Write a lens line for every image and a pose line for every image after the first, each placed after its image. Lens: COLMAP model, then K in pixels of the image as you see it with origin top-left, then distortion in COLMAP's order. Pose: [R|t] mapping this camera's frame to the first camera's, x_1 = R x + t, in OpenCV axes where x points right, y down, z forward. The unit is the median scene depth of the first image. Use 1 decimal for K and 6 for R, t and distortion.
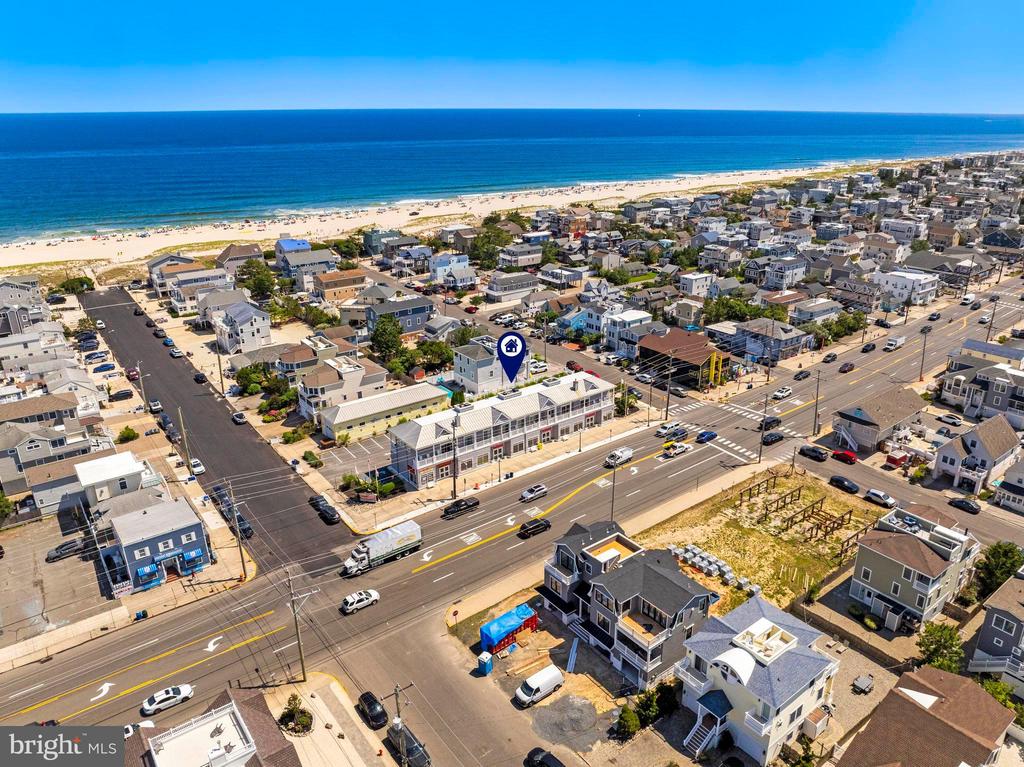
lens RADIAL K [[715.9, 0, 531.1], [0, 715.9, 379.9], [0, 0, 1]] dist [-0.034236, -0.006717]
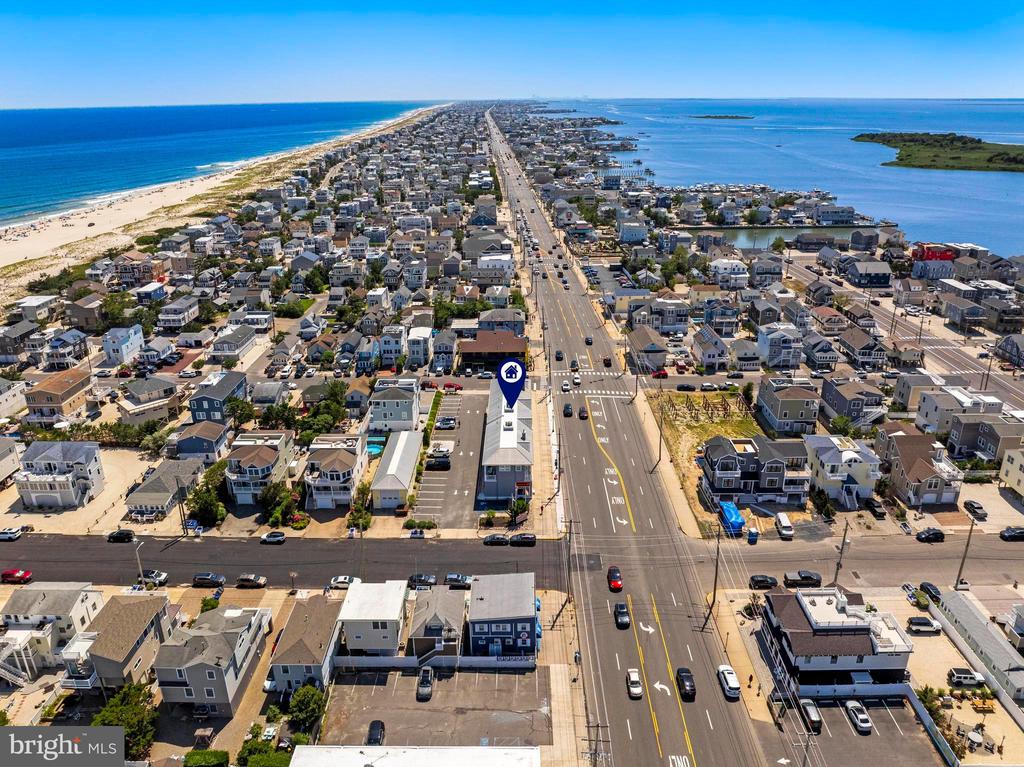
lens RADIAL K [[724.8, 0, 512.6], [0, 724.8, 389.1], [0, 0, 1]] dist [-0.037059, -0.003967]
pose [[0.623315, -0.301155, 0.721654, -0.842304], [0.289969, 0.946086, 0.144357, -0.171292], [-0.726220, 0.119277, 0.677035, 0.151656]]
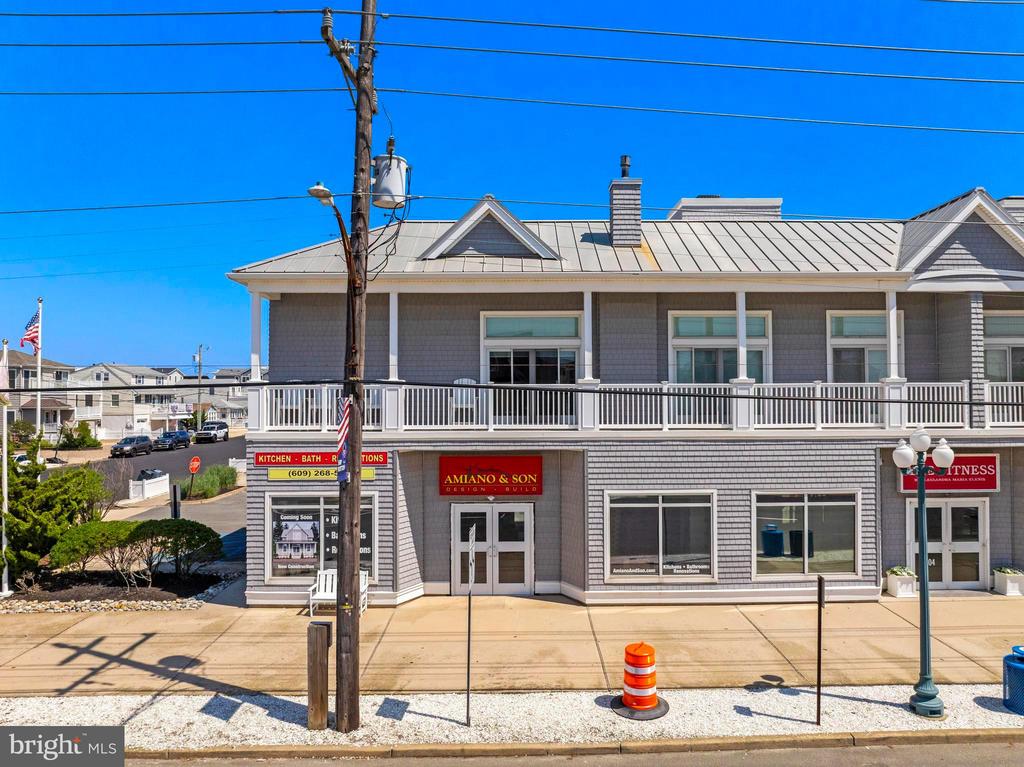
lens RADIAL K [[737.3, 0, 512.0], [0, 737.3, 383.5], [0, 0, 1]] dist [-0.054494, 0.027613]
pose [[0.784975, -0.016016, -0.619320, -0.023544], [-0.215976, 0.929879, -0.297792, 0.122733], [0.580662, 0.367518, 0.726473, 0.768057]]
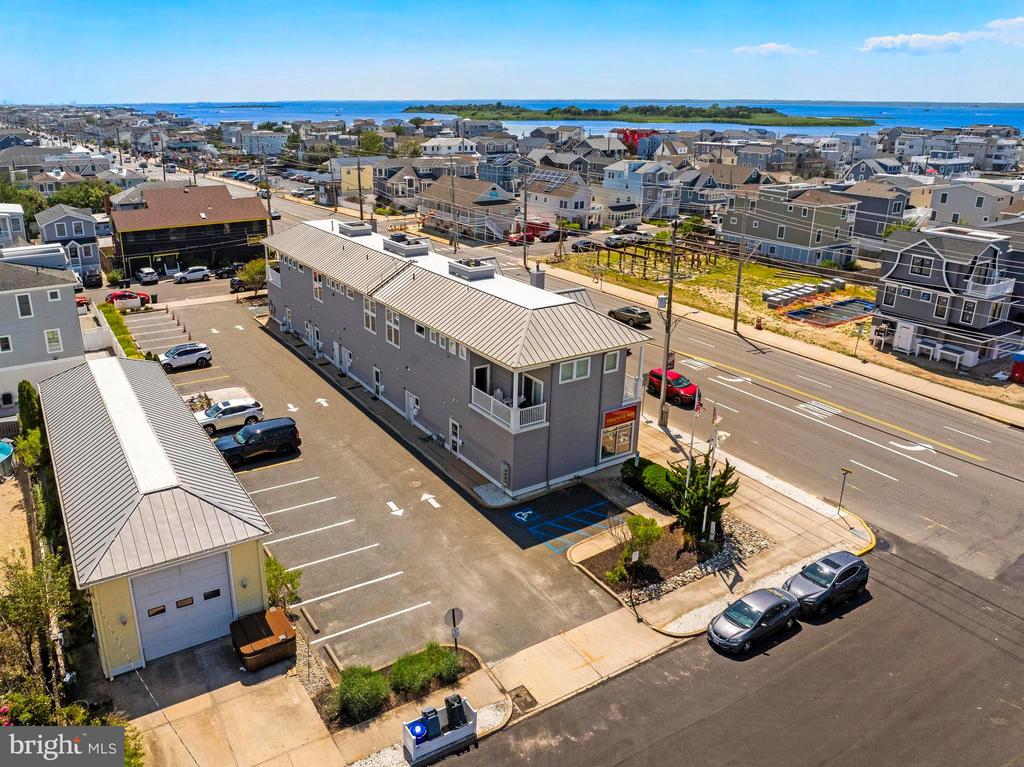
lens RADIAL K [[767.2, 0, 486.6], [0, 767.2, 381.3], [0, 0, 1]] dist [-0.030928, -0.001609]
pose [[0.102551, -0.346494, 0.932430, -0.444144], [0.356038, 0.888057, 0.290847, -0.022520], [-0.928827, 0.302154, 0.214436, 0.821941]]
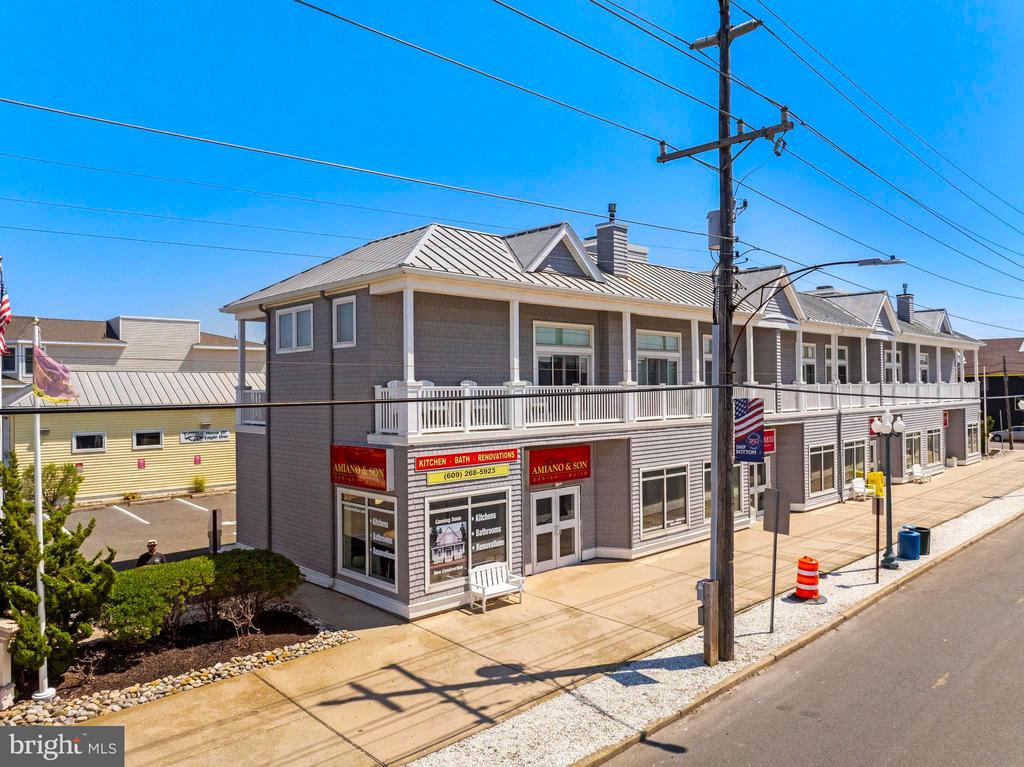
lens RADIAL K [[724.8, 0, 512.6], [0, 724.8, 389.1], [0, 0, 1]] dist [-0.037059, -0.003967]
pose [[0.996173, -0.013673, 0.086325, -0.125755], [0.044006, 0.931828, -0.360223, 0.137911], [-0.075515, 0.362643, 0.928864, 0.725479]]
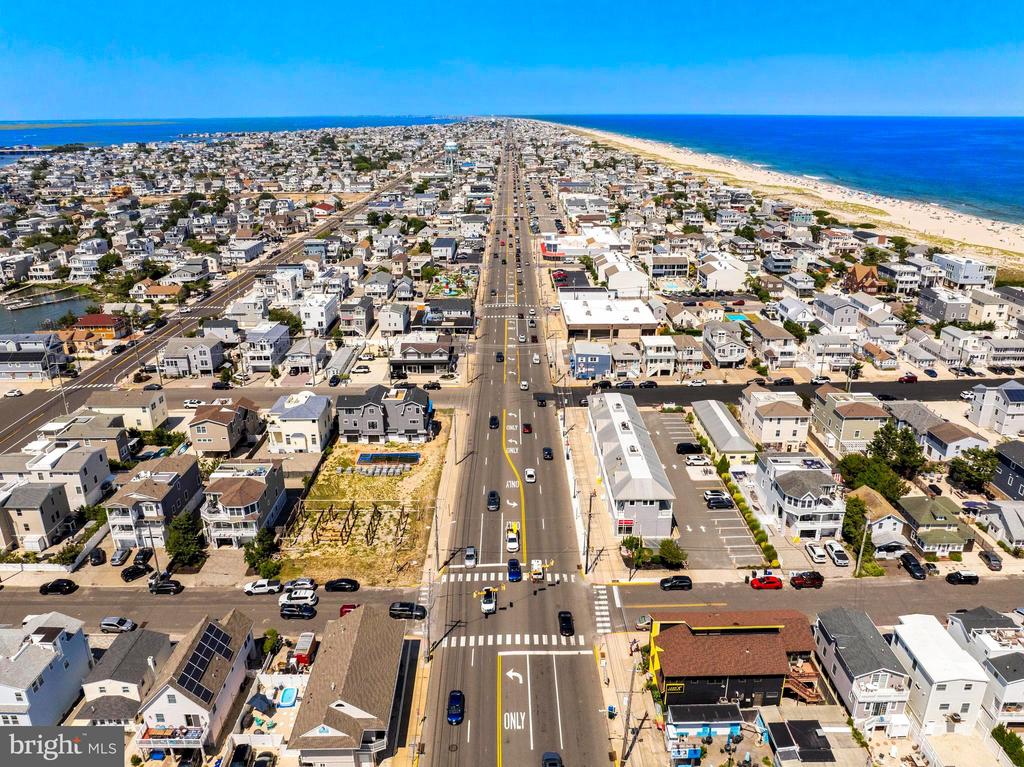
lens RADIAL K [[724.8, 0, 512.6], [0, 724.8, 389.1], [0, 0, 1]] dist [-0.037059, -0.003967]
pose [[-0.612355, 0.285461, -0.737247, 0.774730], [-0.279900, 0.793854, 0.539863, -0.509762], [0.739377, 0.536943, -0.406220, 1.190761]]
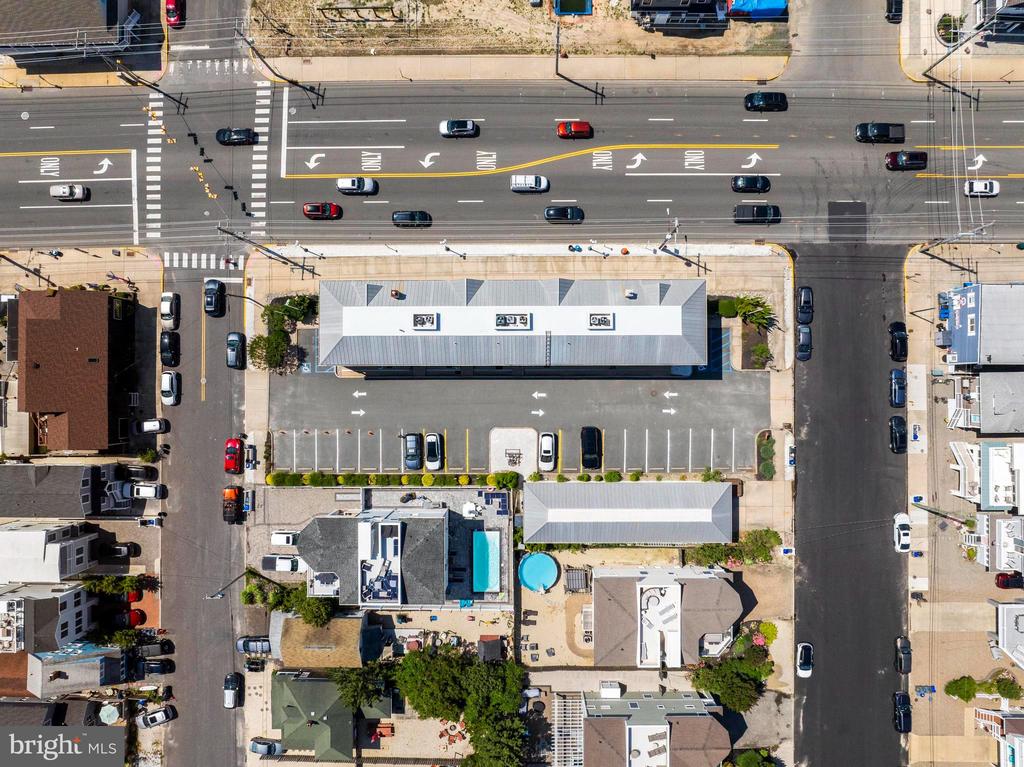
lens RADIAL K [[720.0, 0, 530.2], [0, 720.0, 380.7], [0, 0, 1]] dist [-0.036265, -0.002198]
pose [[-0.789118, -0.613994, 0.017458, -0.080453], [0.231441, -0.270885, 0.934375, -0.534754], [-0.568971, 0.741373, 0.355863, 0.753634]]
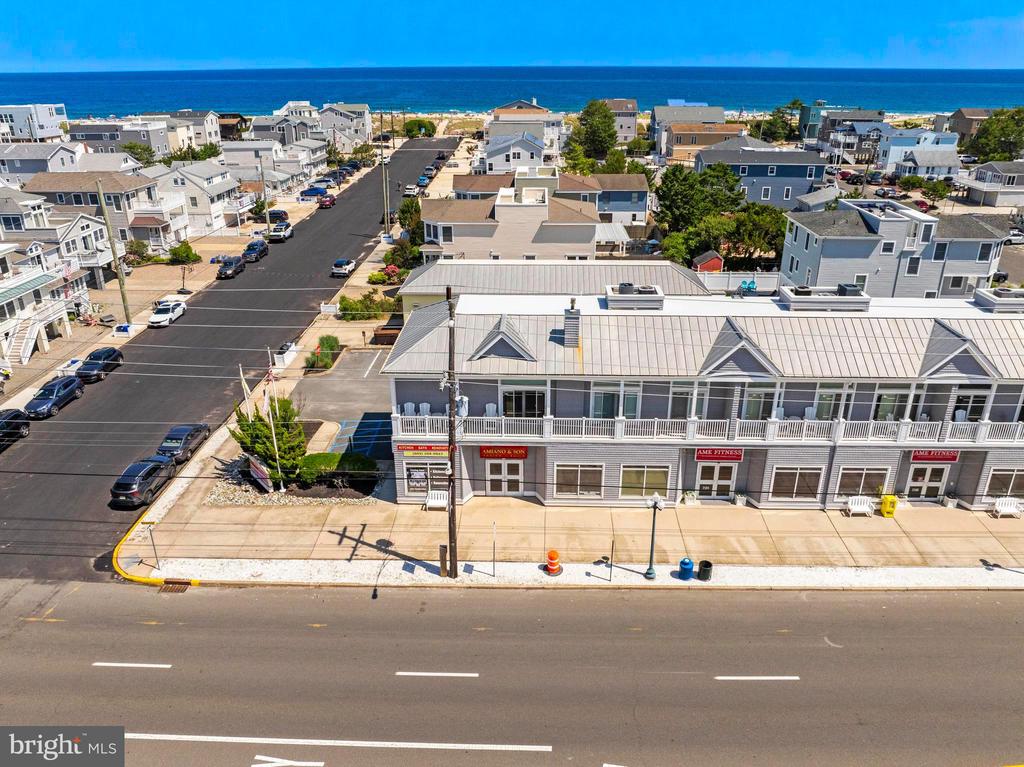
lens RADIAL K [[740.5, 0, 516.6], [0, 740.5, 384.3], [0, 0, 1]] dist [-0.034615, -0.006773]
pose [[0.766680, 0.252661, -0.590224, 0.055188], [-0.227061, 0.966603, 0.118835, 0.043474], [0.600538, 0.042909, 0.798444, 0.645561]]
